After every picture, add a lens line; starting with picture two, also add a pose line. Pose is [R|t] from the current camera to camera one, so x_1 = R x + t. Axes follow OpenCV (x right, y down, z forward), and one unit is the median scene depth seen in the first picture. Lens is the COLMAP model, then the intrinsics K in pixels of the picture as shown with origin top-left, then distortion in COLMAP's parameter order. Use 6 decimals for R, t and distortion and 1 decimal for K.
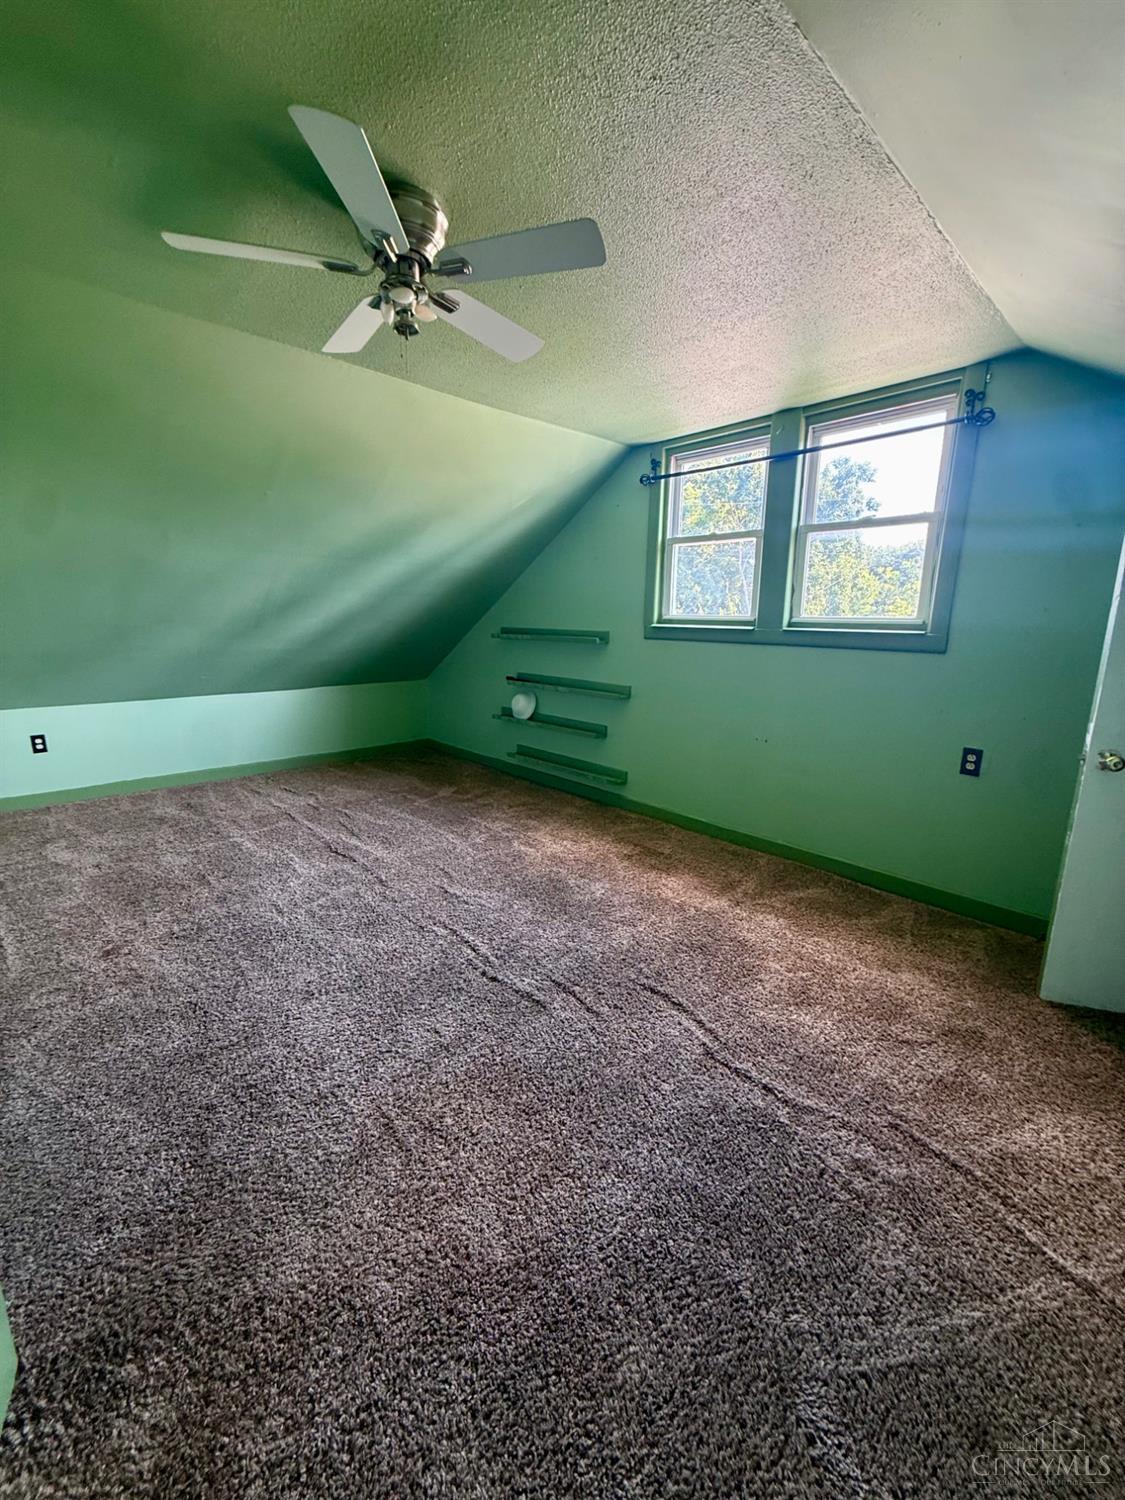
lens RADIAL K [[601.6, 0, 564.9], [0, 601.6, 748.3], [0, 0, 1]] dist [0.000548, 0.000323]
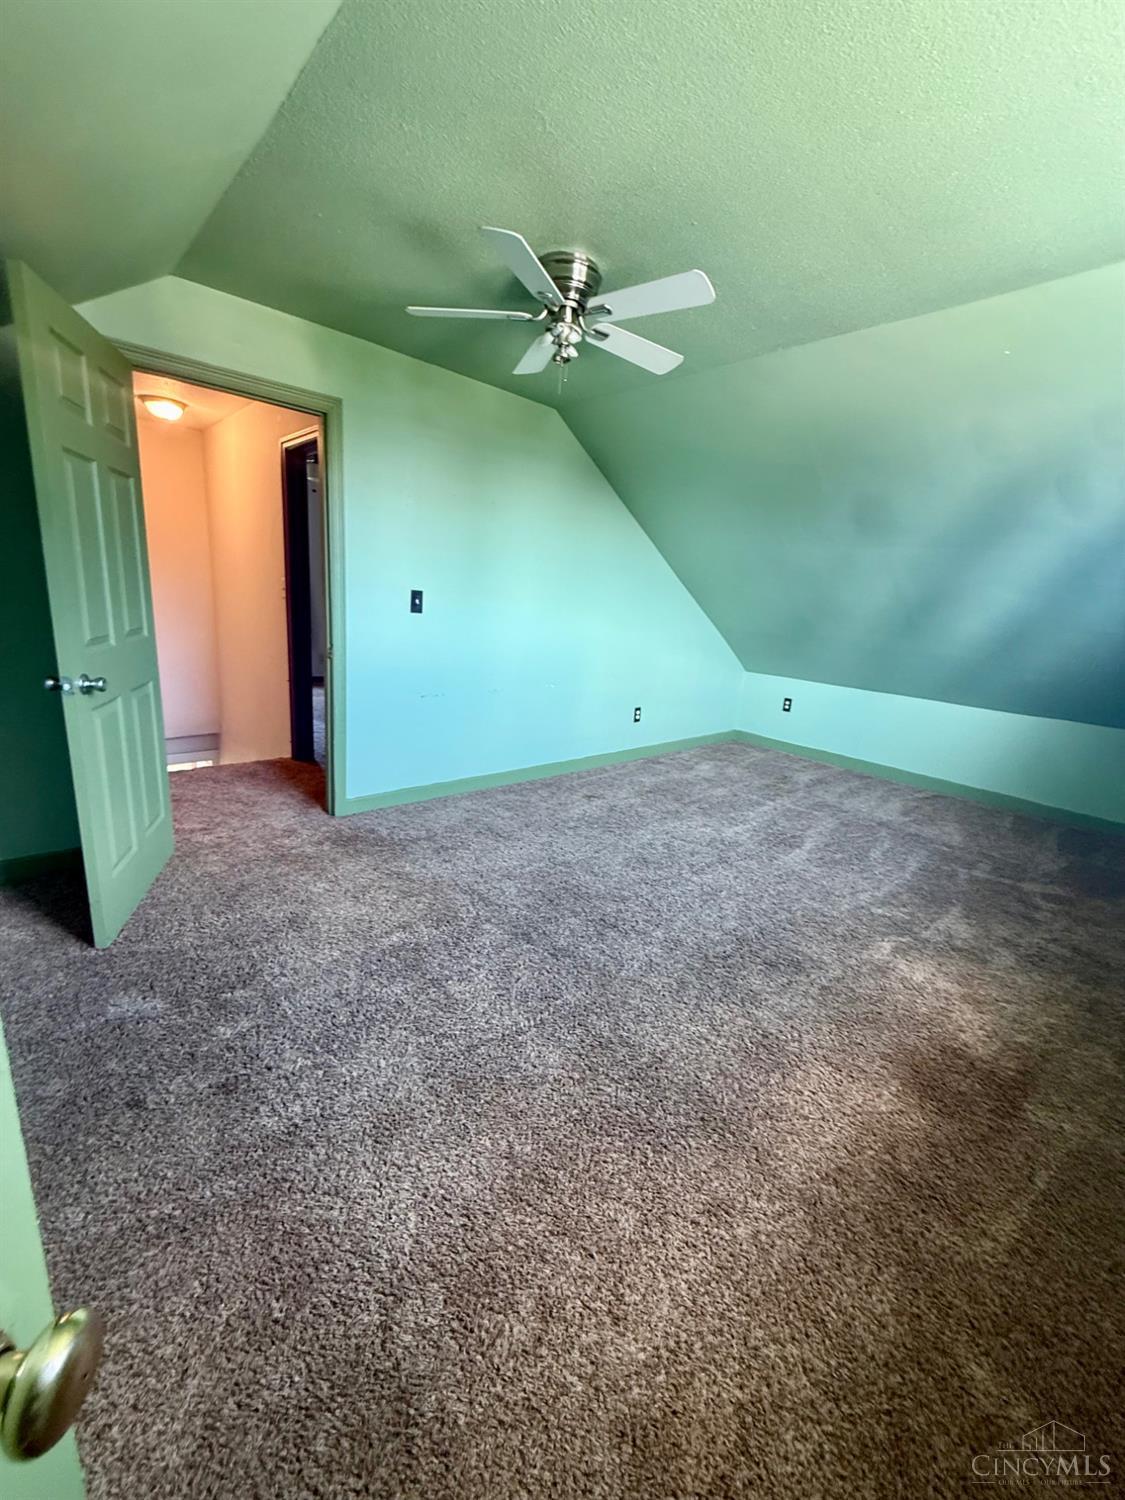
lens RADIAL K [[601.6, 0, 564.8], [0, 601.6, 749.2], [0, 0, 1]] dist [0.000548, 0.000323]
pose [[-0.021322, 0.233752, -0.972063, 0.549615], [-0.284068, 0.930794, 0.230059, -0.096198], [0.958567, 0.281037, 0.046555, 0.534375]]
